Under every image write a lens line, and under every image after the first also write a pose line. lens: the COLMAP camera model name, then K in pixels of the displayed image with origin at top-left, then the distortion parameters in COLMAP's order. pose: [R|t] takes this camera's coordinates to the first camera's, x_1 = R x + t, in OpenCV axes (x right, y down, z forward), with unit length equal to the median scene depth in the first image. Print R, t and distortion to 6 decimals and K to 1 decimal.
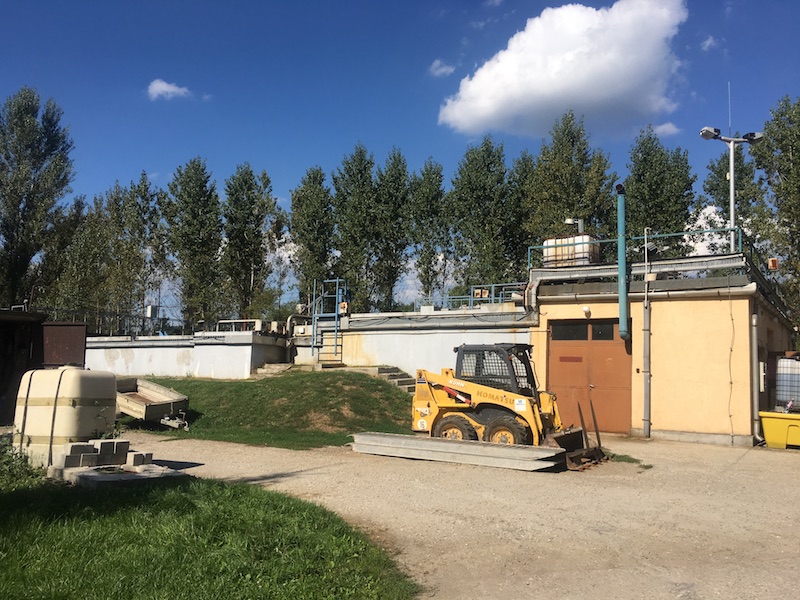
lens RADIAL K [[680.5, 0, 405.5], [0, 680.5, 300.8], [0, 0, 1]] dist [0.071488, -0.103972]
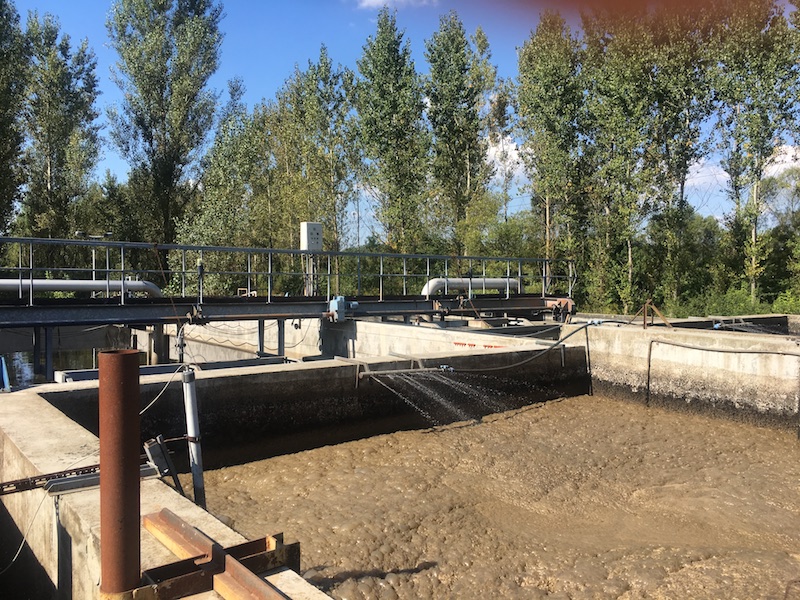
lens RADIAL K [[686.0, 0, 401.8], [0, 686.0, 295.6], [0, 0, 1]] dist [0.093028, -0.115988]
pose [[0.946208, 0.001039, -0.323557, -0.052310], [0.038341, 0.992589, 0.115309, 0.001374], [0.321279, -0.121512, 0.939156, 0.273538]]
